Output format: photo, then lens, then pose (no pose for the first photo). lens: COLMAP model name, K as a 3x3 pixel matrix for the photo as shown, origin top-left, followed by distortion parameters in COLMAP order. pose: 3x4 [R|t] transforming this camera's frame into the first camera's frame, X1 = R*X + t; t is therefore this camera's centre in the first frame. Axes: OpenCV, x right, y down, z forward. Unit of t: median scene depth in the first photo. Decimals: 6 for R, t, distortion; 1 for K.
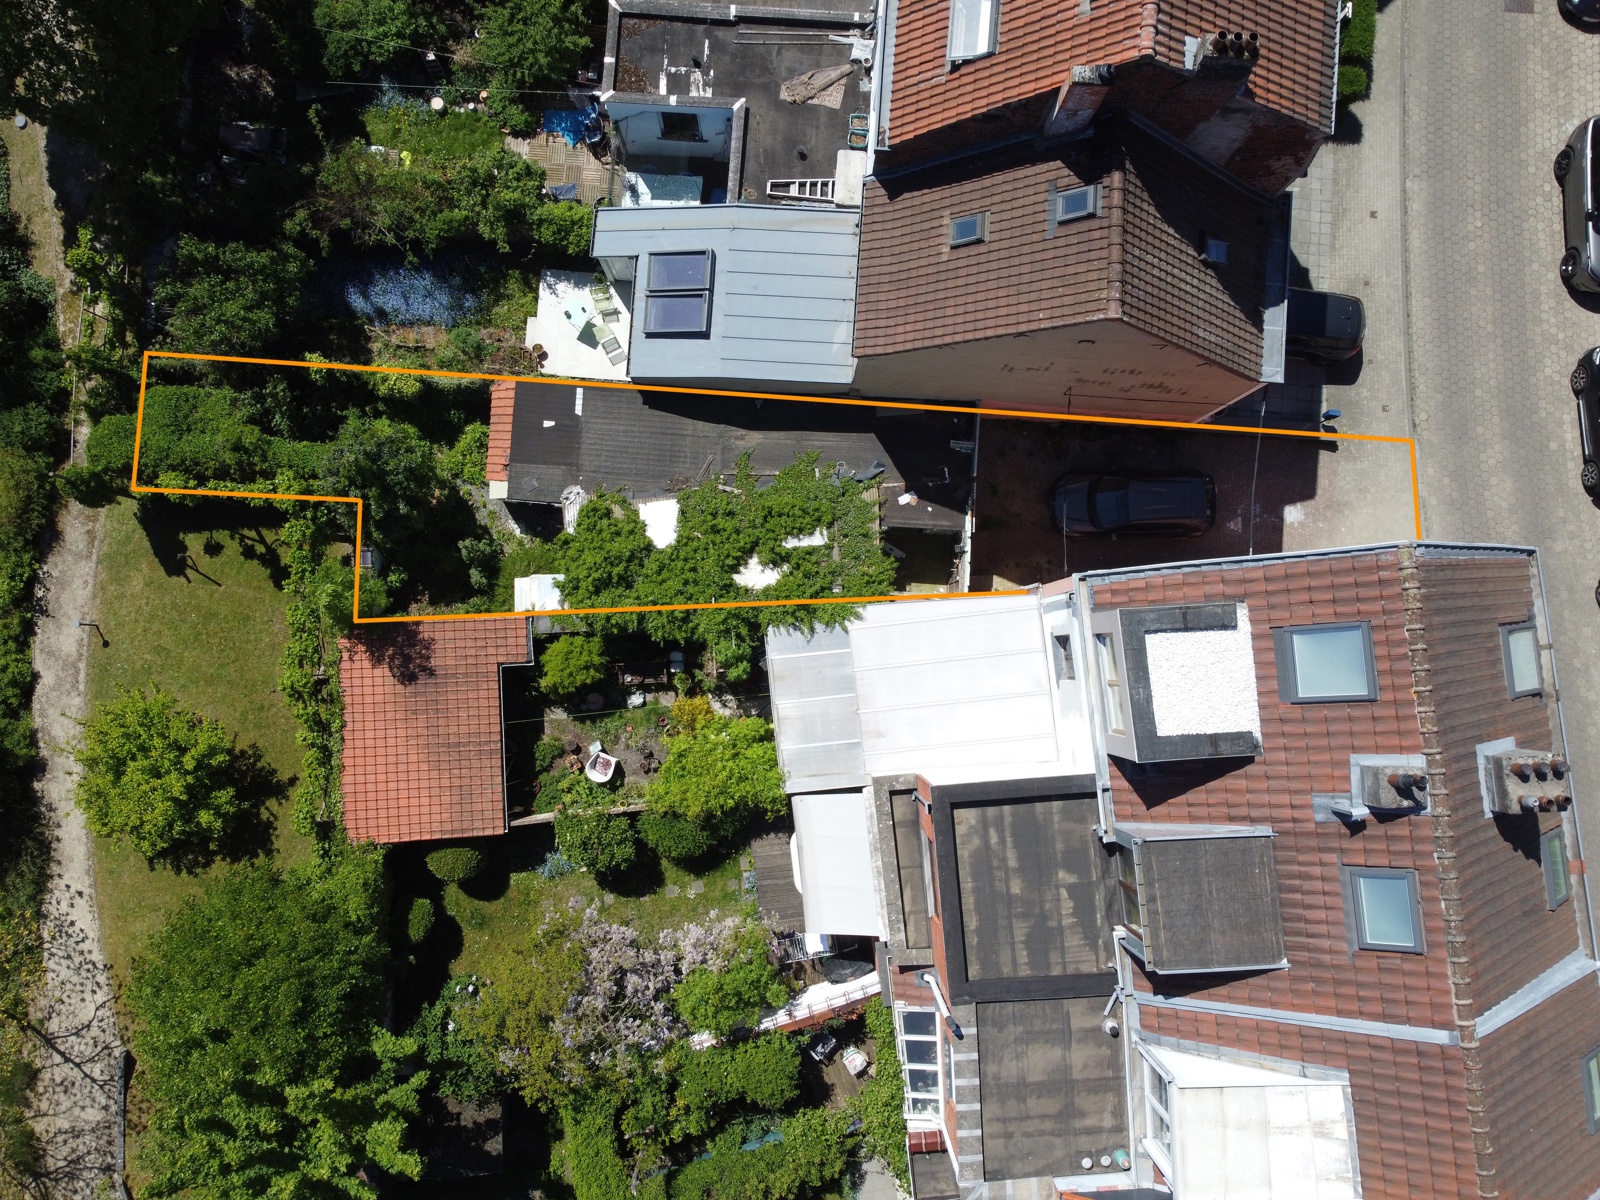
lens RADIAL K [[1208.3, 0, 794.9], [0, 1208.3, 605.3], [0, 0, 1]] dist [-0.001396, -0.005690]
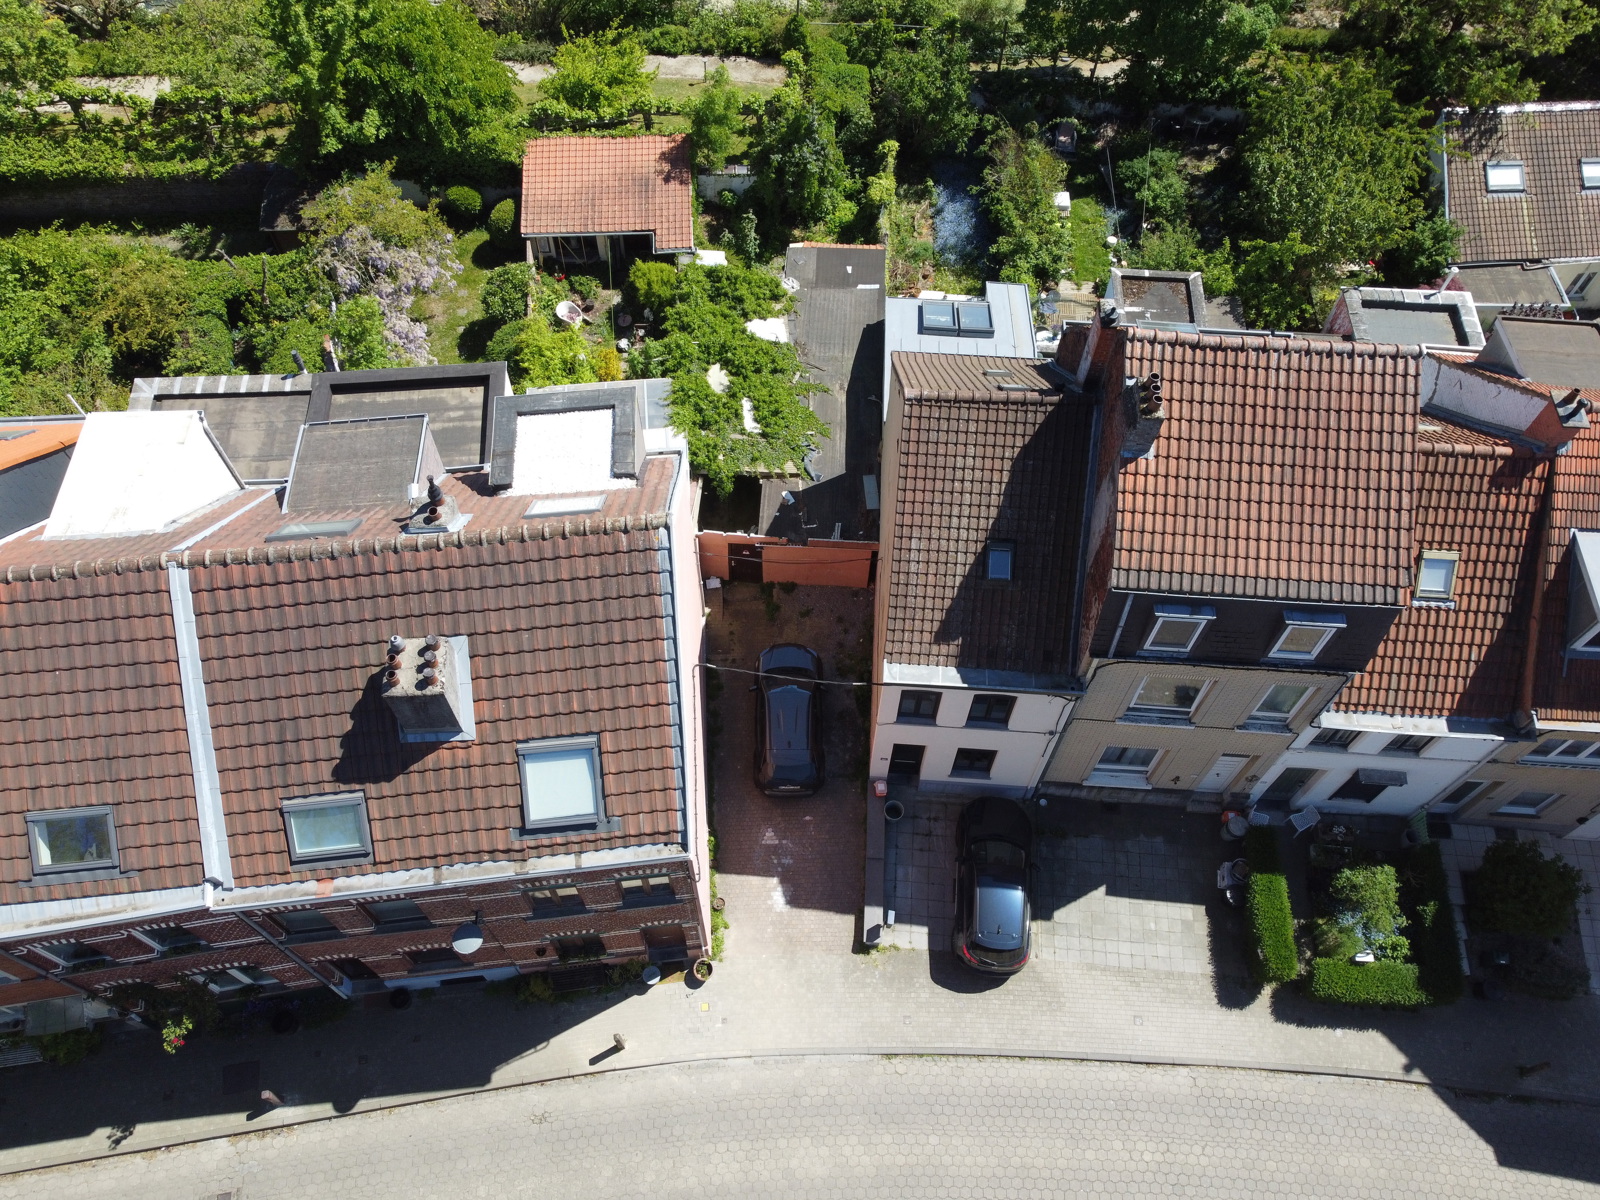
lens RADIAL K [[1200.7, 0, 791.9], [0, 1200.7, 614.5], [0, 0, 1]] dist [0.000310, -0.005989]
pose [[0.004117, 0.859440, -0.511220, 0.749357], [-0.999341, 0.021974, 0.028893, -0.123367], [0.036066, 0.510765, 0.858964, 0.128843]]
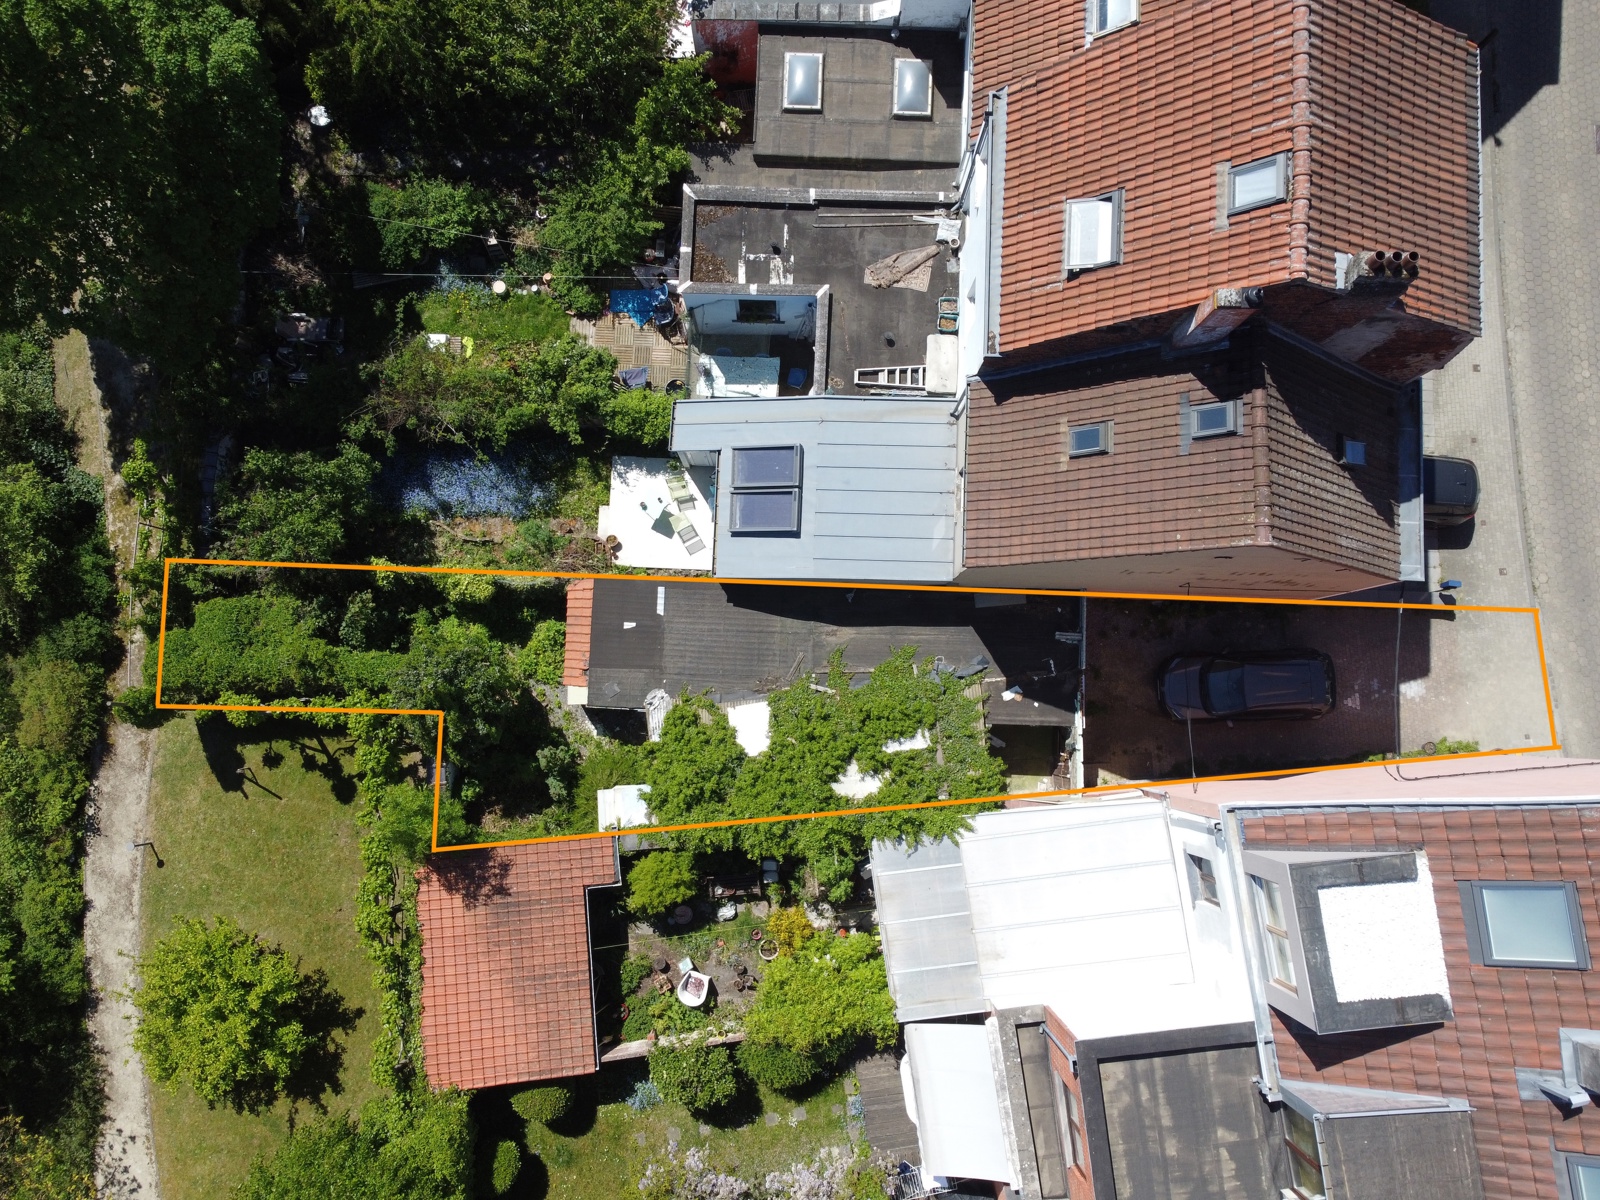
lens RADIAL K [[1208.3, 0, 794.9], [0, 1208.3, 605.3], [0, 0, 1]] dist [-0.001396, -0.005690]
pose [[0.999482, -0.031975, -0.003559, -0.072041], [0.031769, 0.998353, -0.047771, -0.120035], [0.005080, 0.047633, 0.998852, 0.054348]]
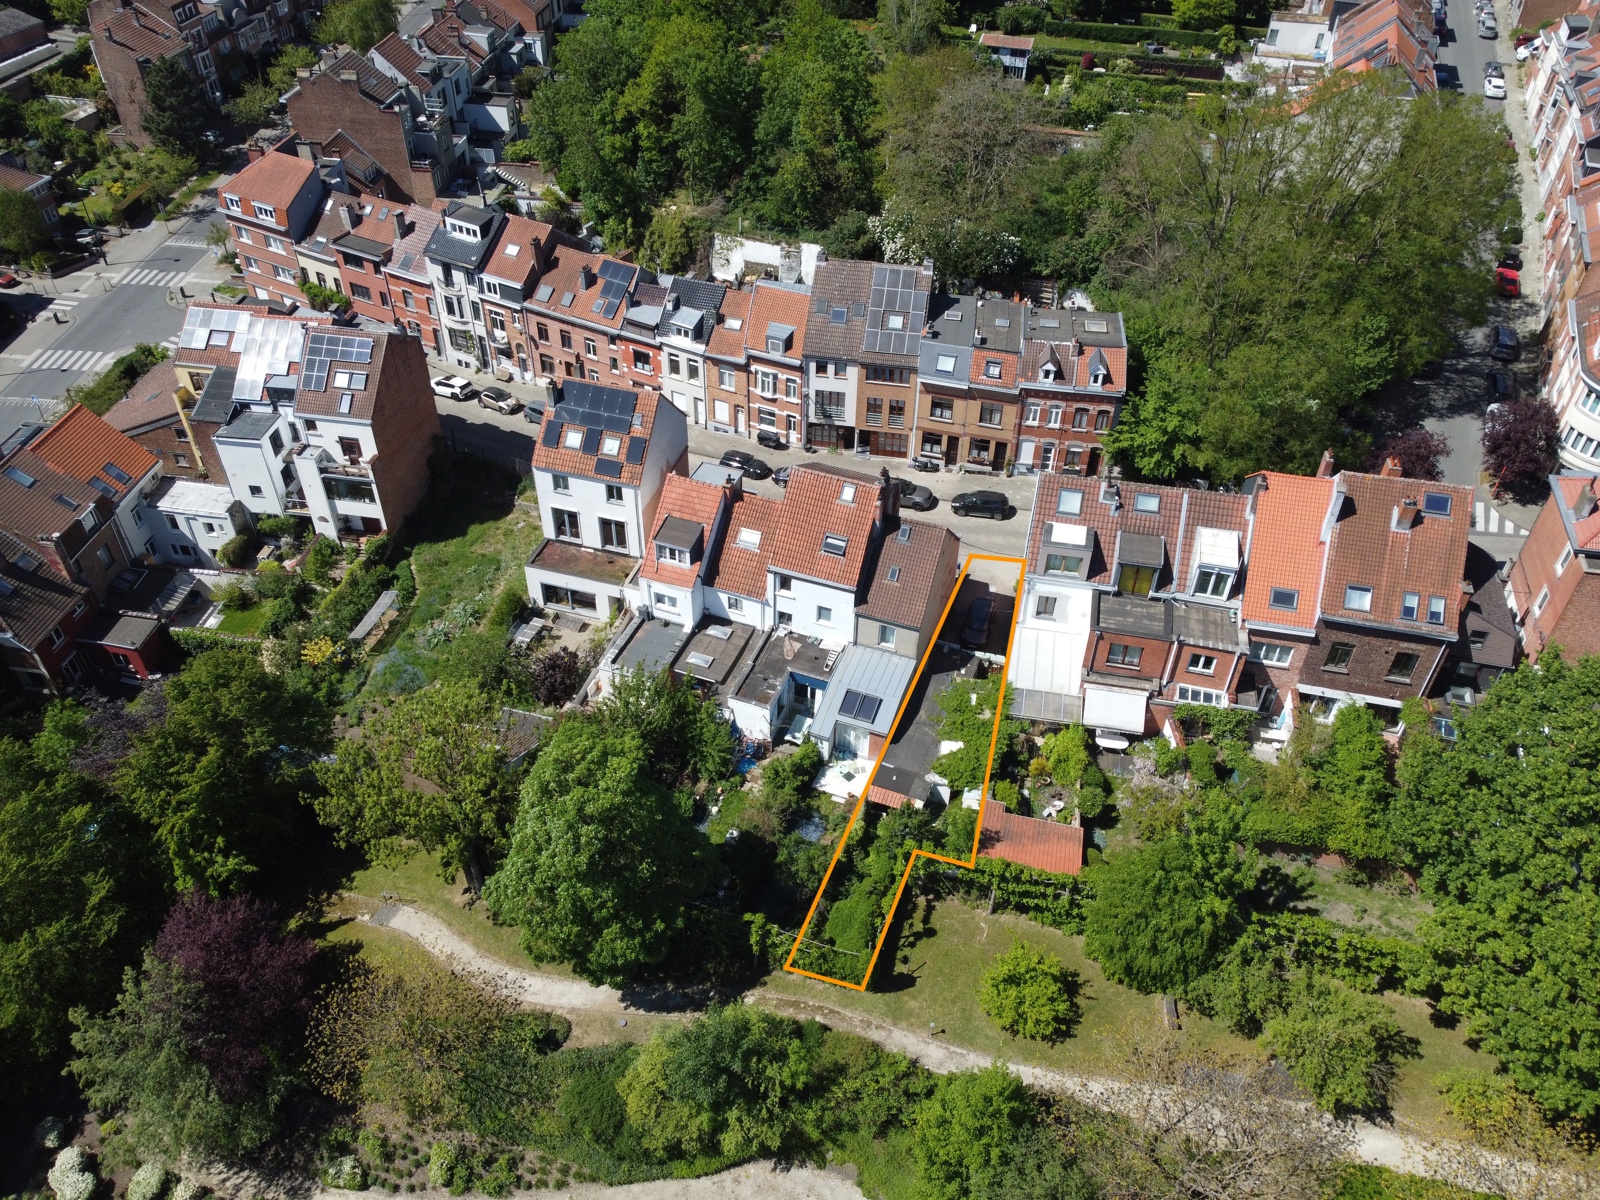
lens RADIAL K [[1200.7, 0, 791.9], [0, 1200.7, 614.5], [0, 0, 1]] dist [0.000310, -0.005989]
pose [[0.297416, -0.632418, 0.715257, -1.655605], [0.953545, 0.234357, -0.189285, 0.012498], [-0.047918, 0.738326, 0.672740, -0.666638]]
